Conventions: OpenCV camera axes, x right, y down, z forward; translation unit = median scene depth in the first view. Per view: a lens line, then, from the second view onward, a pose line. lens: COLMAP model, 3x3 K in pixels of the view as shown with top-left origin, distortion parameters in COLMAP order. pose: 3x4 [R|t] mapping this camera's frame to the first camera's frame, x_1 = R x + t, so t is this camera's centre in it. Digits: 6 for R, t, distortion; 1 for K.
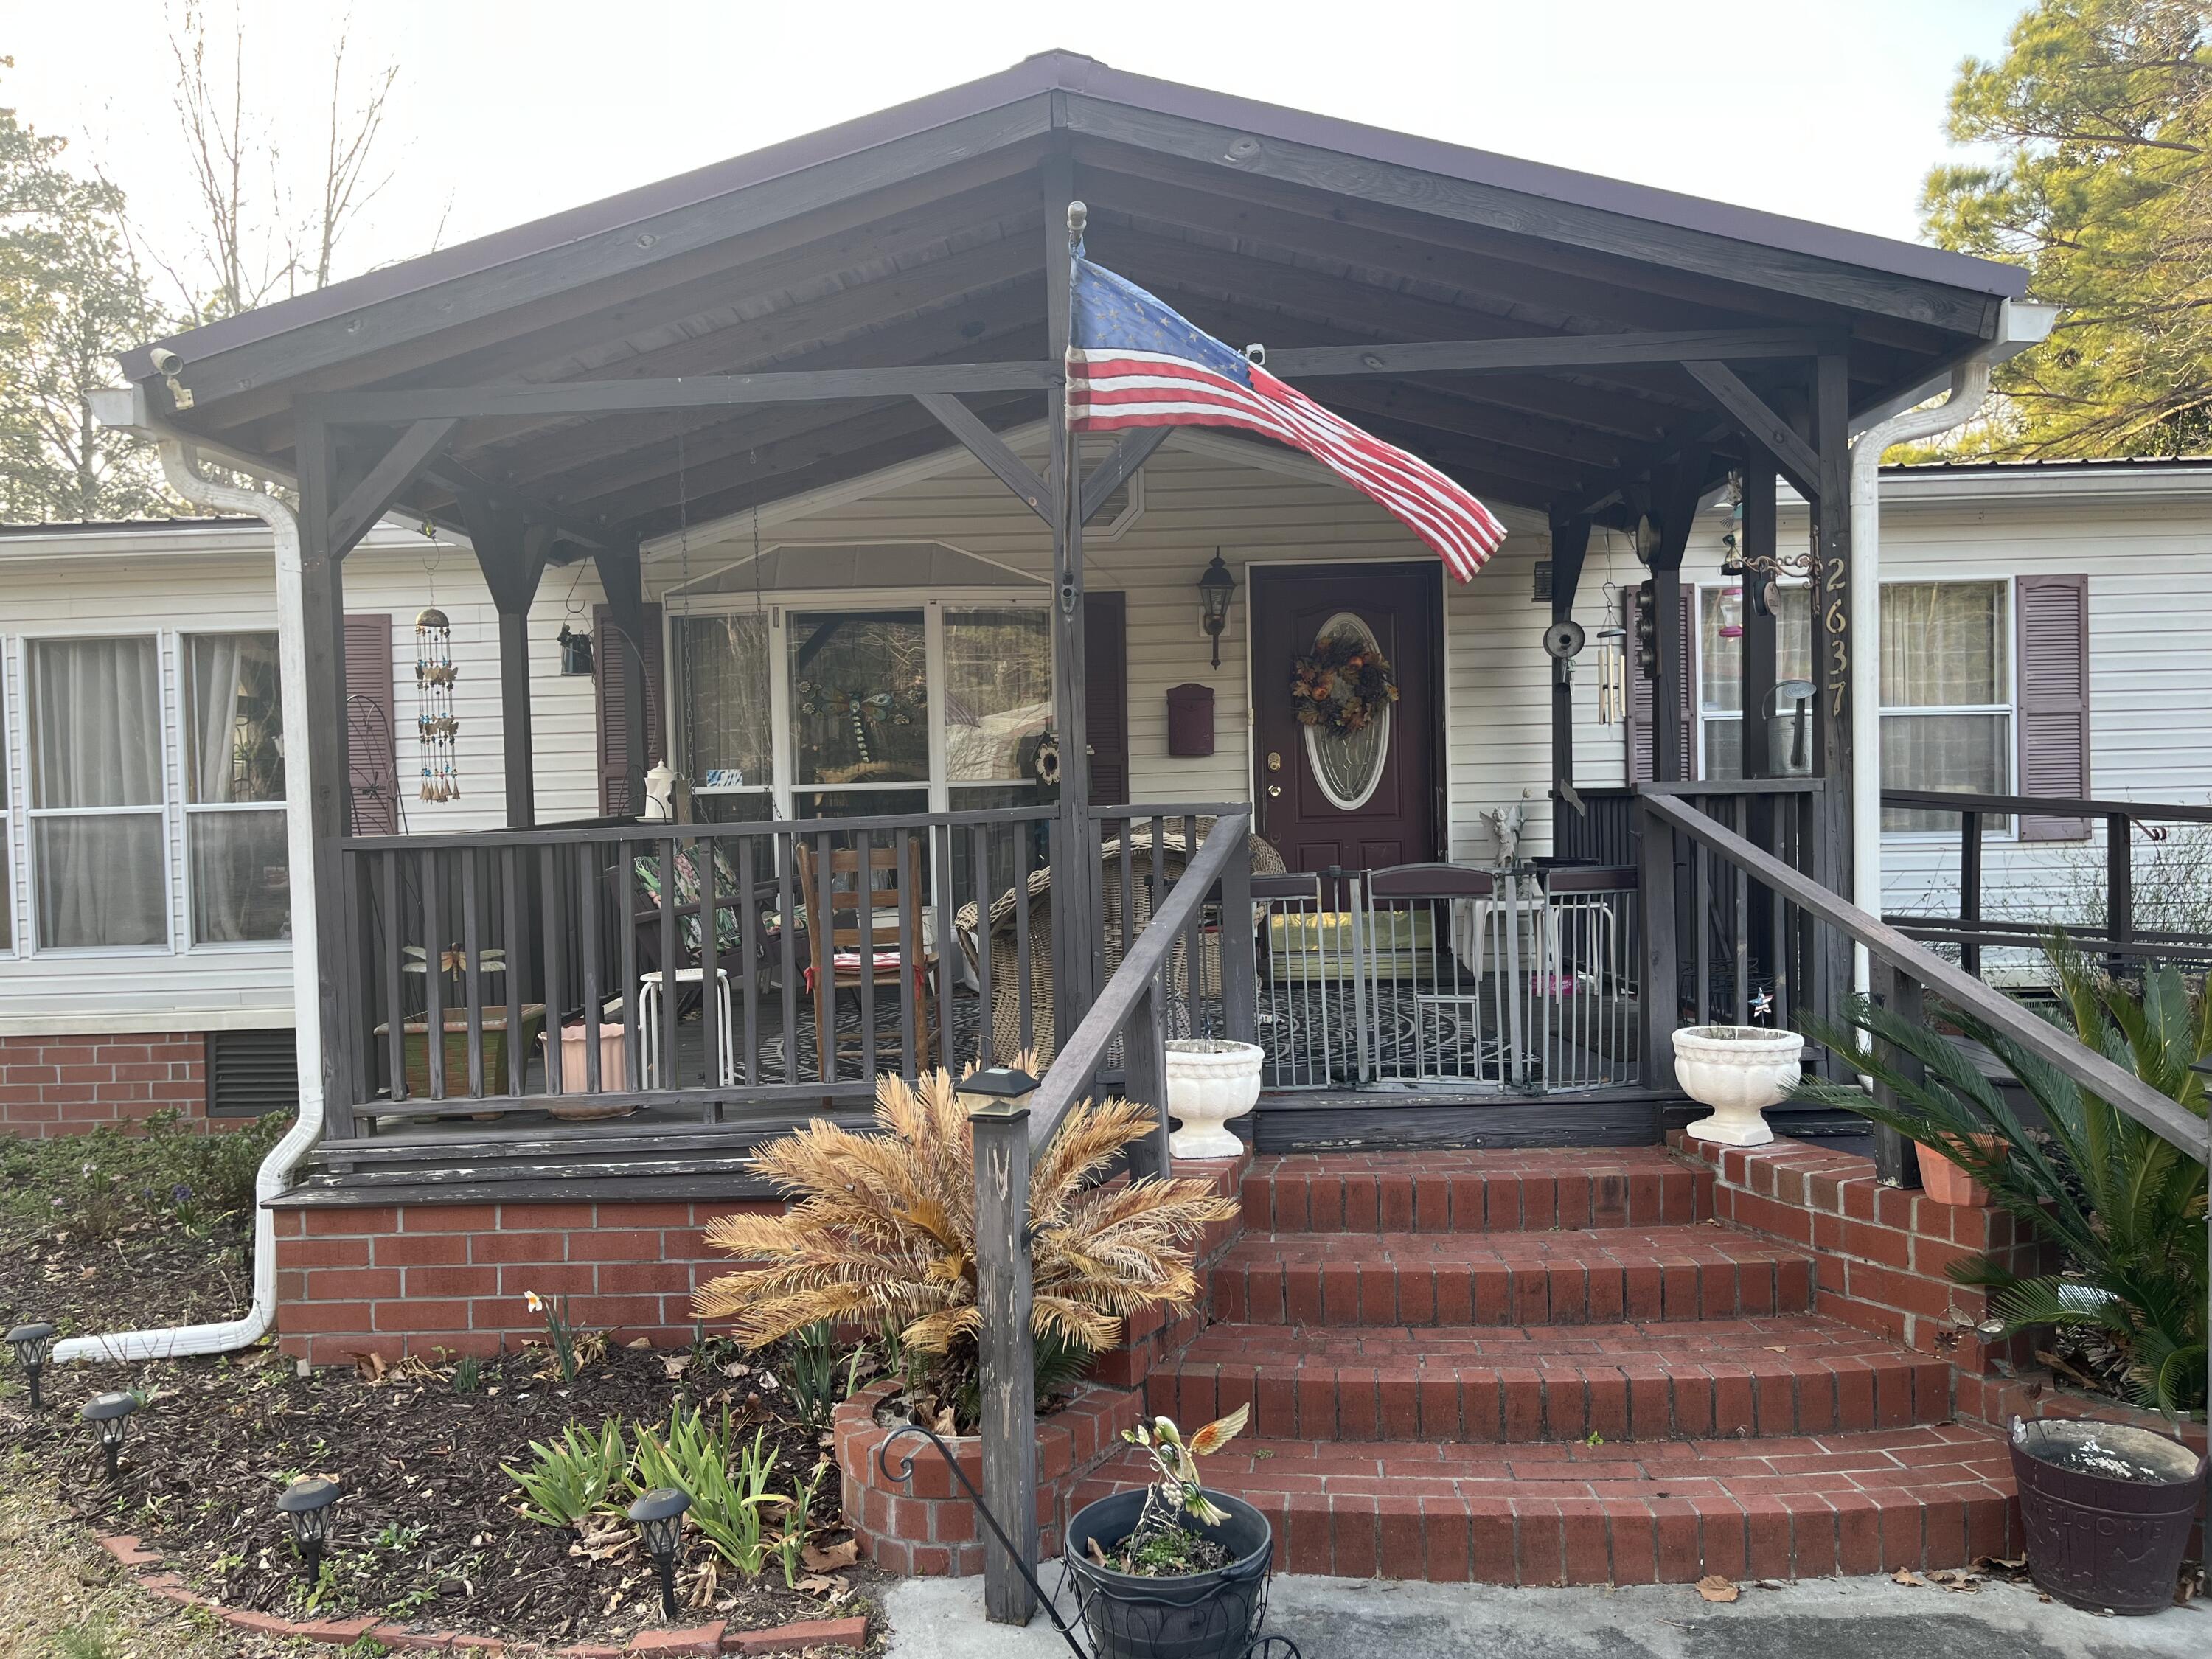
lens RADIAL K [[1667.3, 0, 1106.0], [0, 1667.3, 829.5], [0, 0, 1]] dist [0.062130, -0.087777]
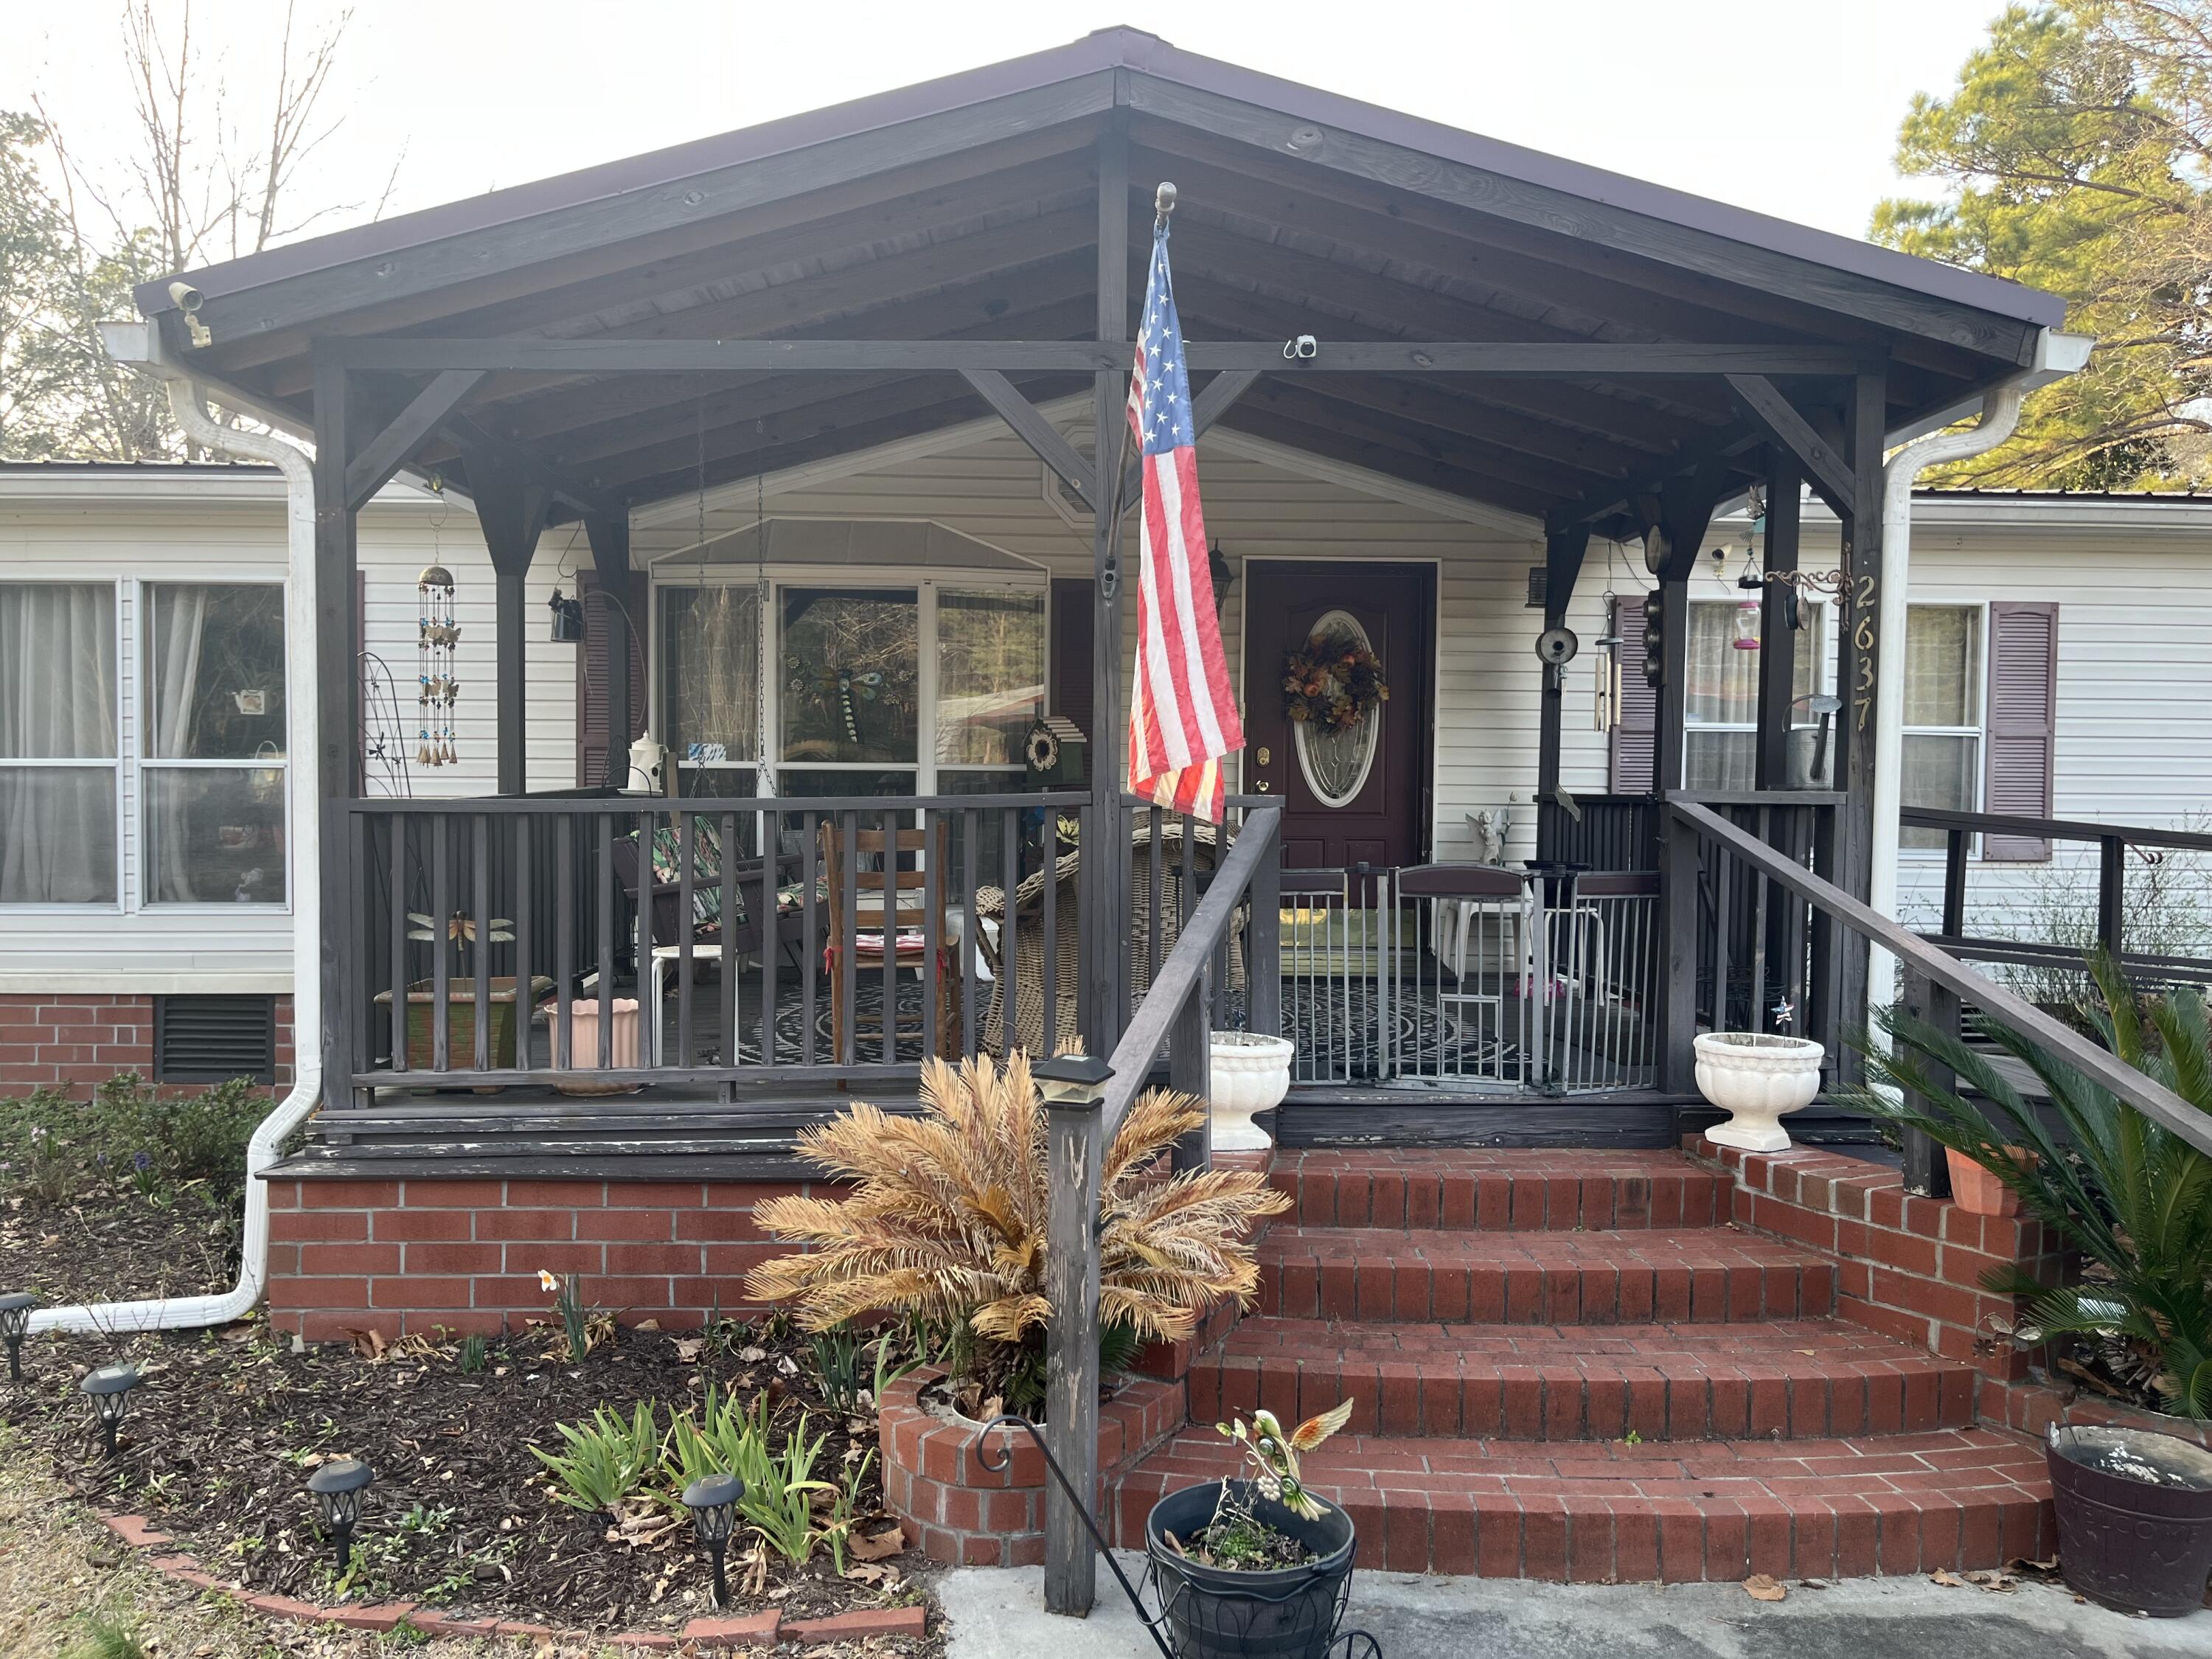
lens RADIAL K [[1665.9, 0, 1117.1], [0, 1665.9, 836.0], [0, 0, 1]] dist [0.062801, -0.087989]
pose [[0.997941, 0.034333, 0.054170, -0.066037], [-0.034836, 0.999358, 0.008370, 0.002802], [-0.053848, -0.010239, 0.998497, 0.009887]]
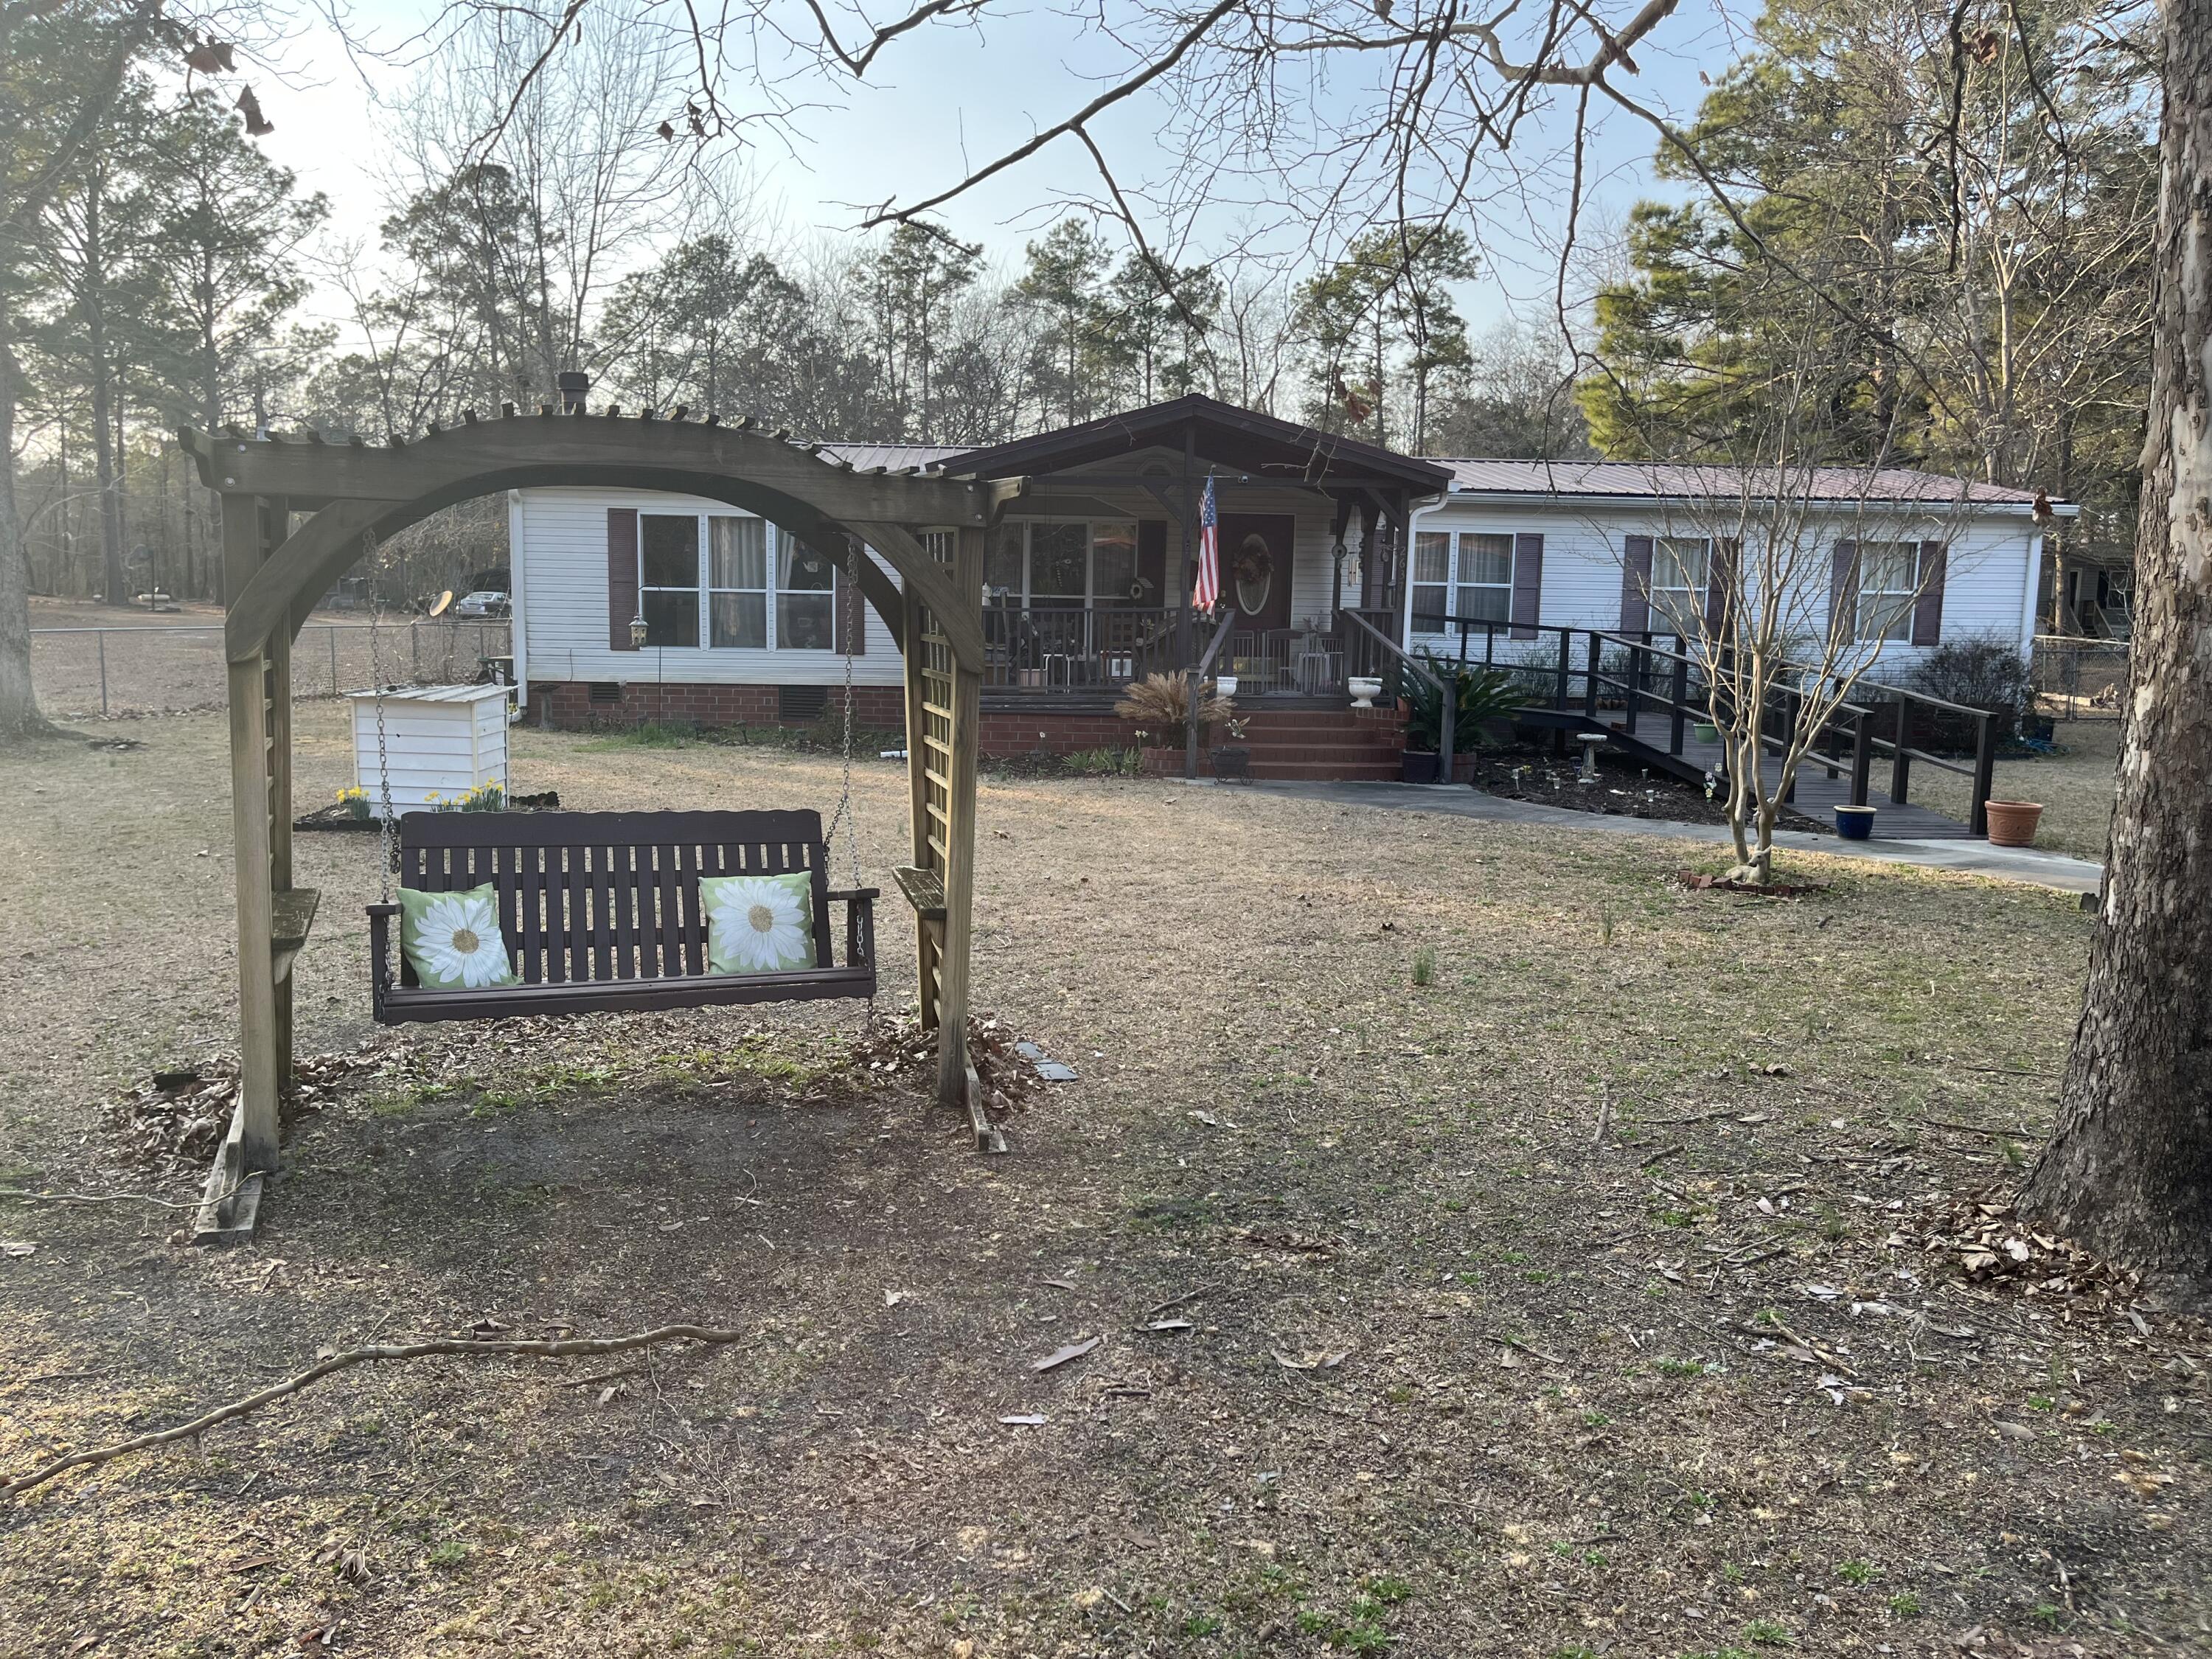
lens RADIAL K [[1688.0, 0, 1103.8], [0, 1688.0, 825.9], [0, 0, 1]] dist [0.055046, -0.070379]
pose [[0.994601, 0.034069, 0.098019, -0.518165], [-0.044578, 0.993248, 0.107106, 0.068497], [-0.093708, -0.110898, 0.989404, -2.512268]]
